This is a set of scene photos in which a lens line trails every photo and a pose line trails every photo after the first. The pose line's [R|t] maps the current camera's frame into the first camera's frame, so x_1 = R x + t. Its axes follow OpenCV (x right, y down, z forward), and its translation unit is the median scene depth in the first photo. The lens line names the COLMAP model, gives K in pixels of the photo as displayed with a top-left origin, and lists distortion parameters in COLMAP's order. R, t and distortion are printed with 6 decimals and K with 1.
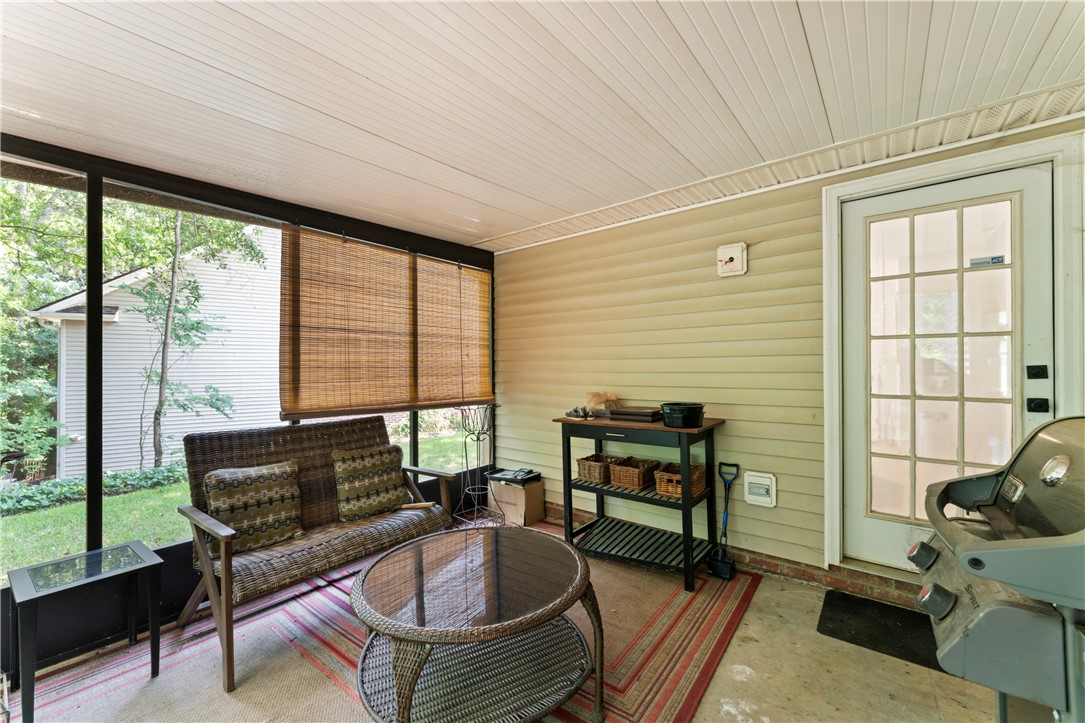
lens RADIAL K [[439.2, 0, 542.5], [0, 439.2, 361.5], [0, 0, 1]] dist [-0.000056, 0.000096]
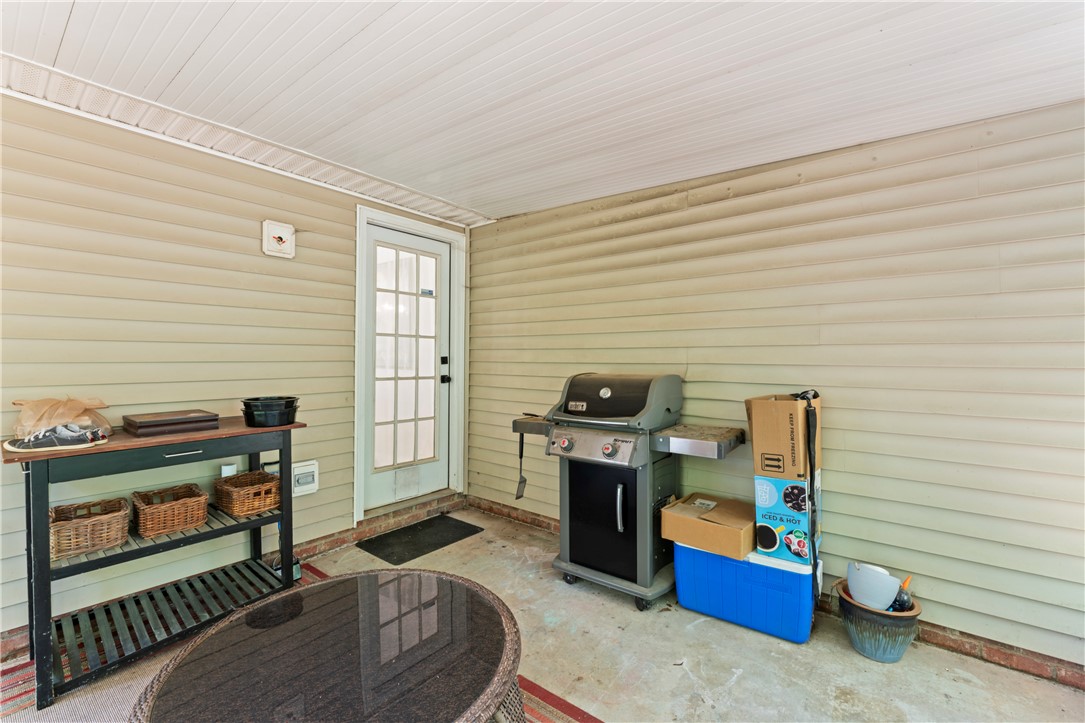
lens RADIAL K [[463.3, 0, 542.5], [0, 463.3, 361.5], [0, 0, 1]] dist [0.000395, -0.000044]
pose [[-0.002819, 0.002176, 0.999994, -0.608392], [-0.009416, 0.999953, -0.002202, 0.023682], [-0.999952, -0.009422, -0.002798, 0.504279]]
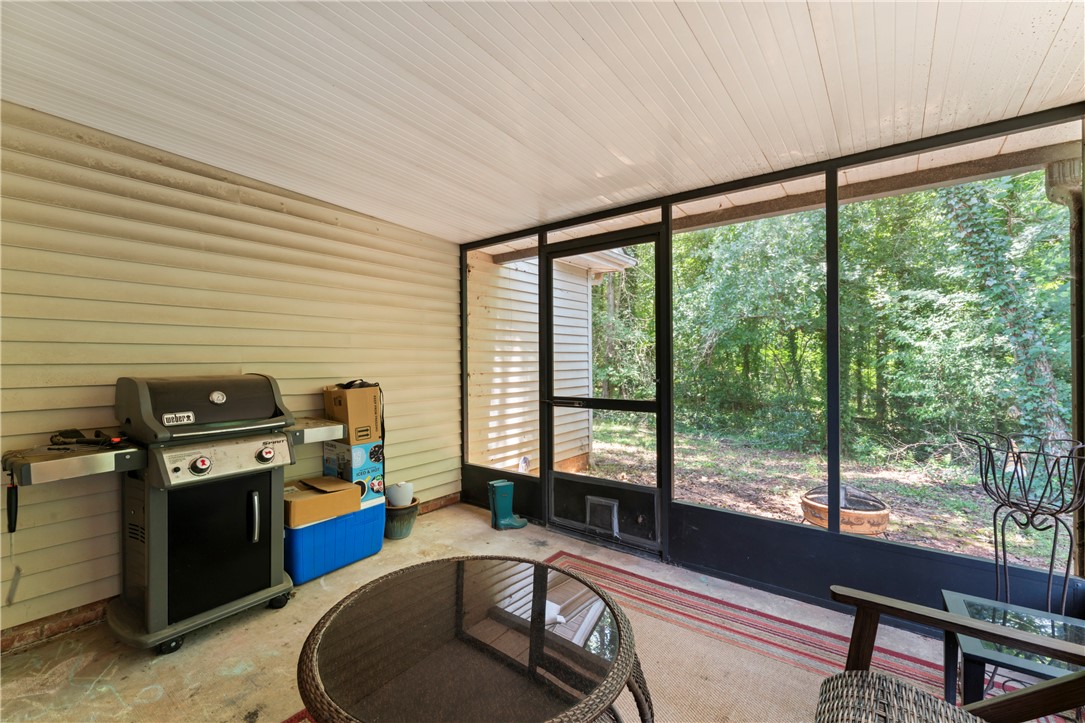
lens RADIAL K [[463.3, 0, 542.5], [0, 463.3, 361.5], [0, 0, 1]] dist [0.000395, -0.000044]
pose [[-0.999421, 0.006734, -0.033357, -0.156170], [0.006703, 0.999977, 0.001043, 0.024555], [0.033363, 0.000819, -0.999443, 1.291564]]
